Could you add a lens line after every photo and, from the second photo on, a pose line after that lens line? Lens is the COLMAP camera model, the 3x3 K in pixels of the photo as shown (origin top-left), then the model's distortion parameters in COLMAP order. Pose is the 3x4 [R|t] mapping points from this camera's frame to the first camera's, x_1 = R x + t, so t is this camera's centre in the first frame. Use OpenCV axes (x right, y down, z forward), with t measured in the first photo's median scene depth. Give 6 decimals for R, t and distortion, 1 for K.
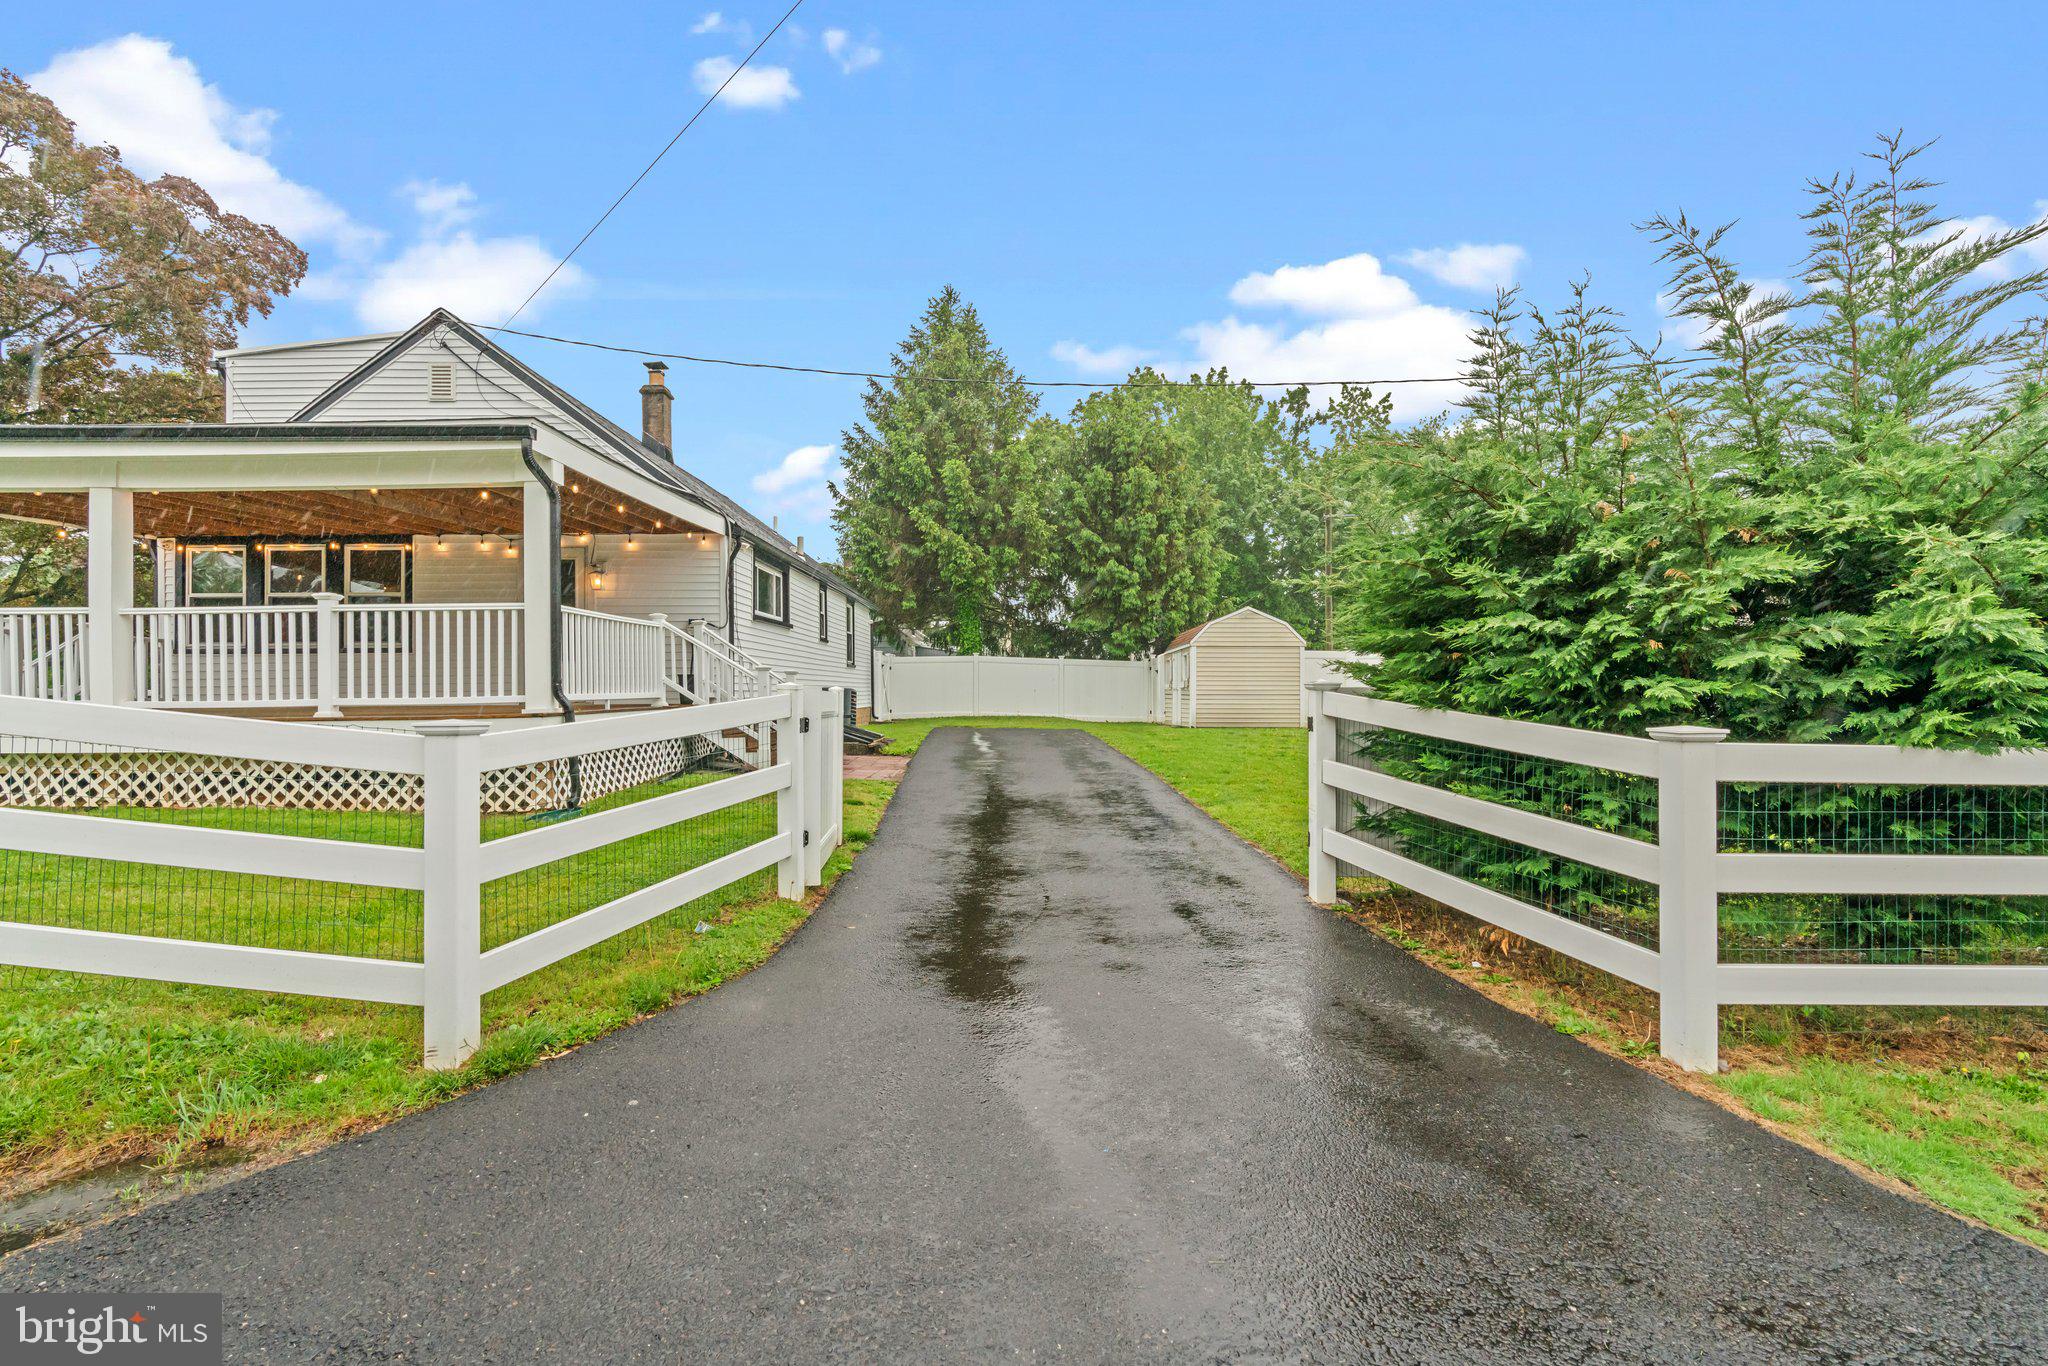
lens RADIAL K [[937.1, 0, 1024.0], [0, 937.1, 683.0], [0, 0, 1]] dist [-0.015275, 0.000210]
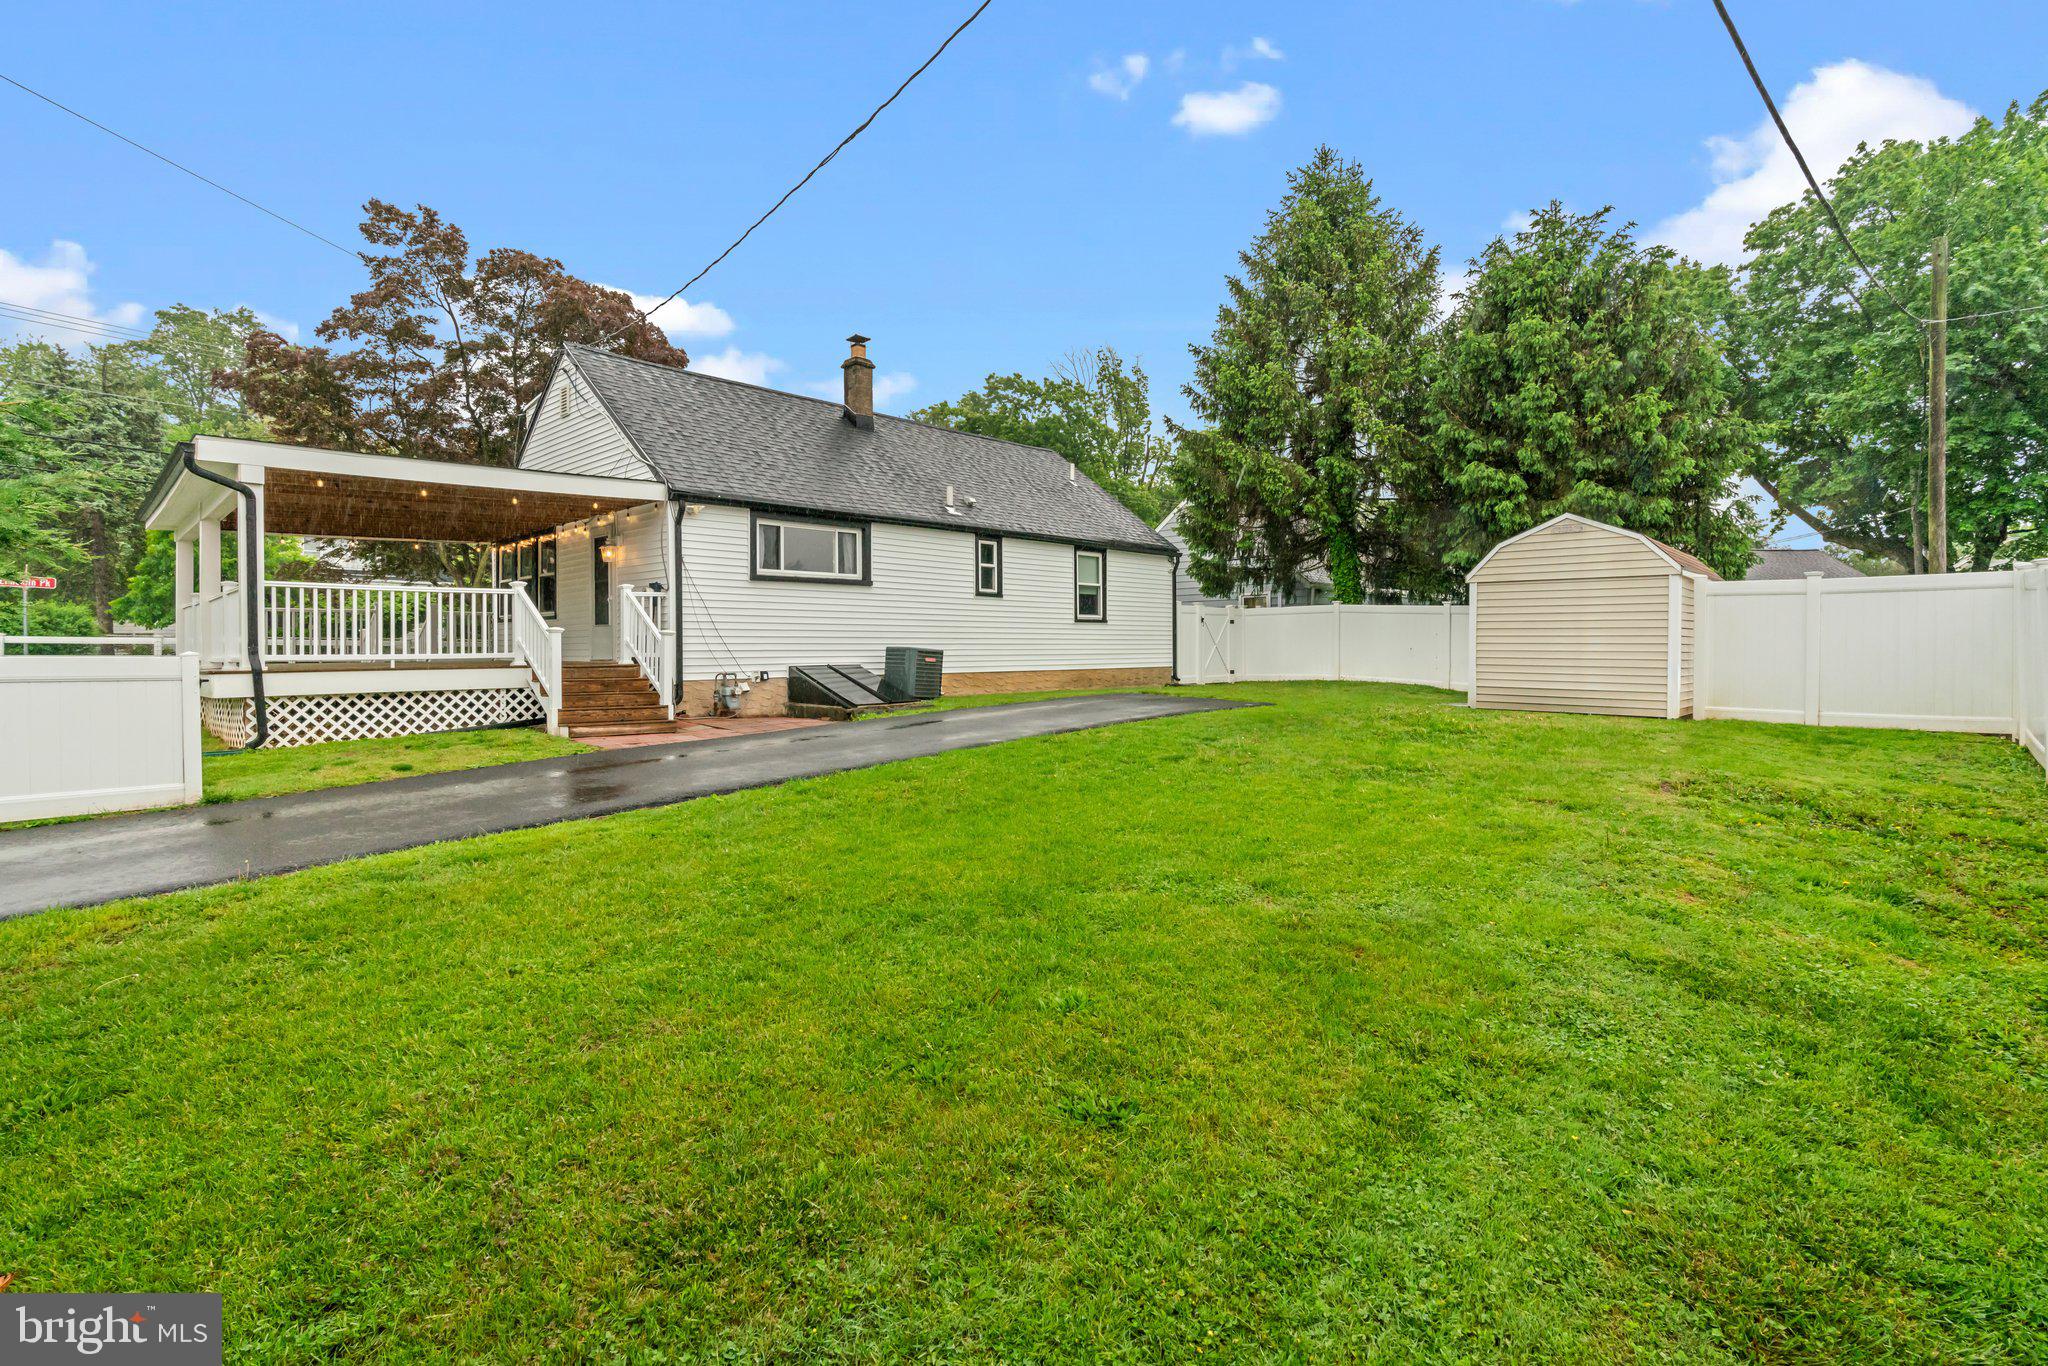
lens RADIAL K [[943.9, 0, 1021.6], [0, 943.9, 634.3], [0, 0, 1]] dist [0.000095, 0.000575]
pose [[0.707238, 0.000658, -0.706975, 0.491234], [0.001853, 0.999994, 0.002784, -0.008411], [0.706973, -0.003279, 0.707233, 0.372583]]
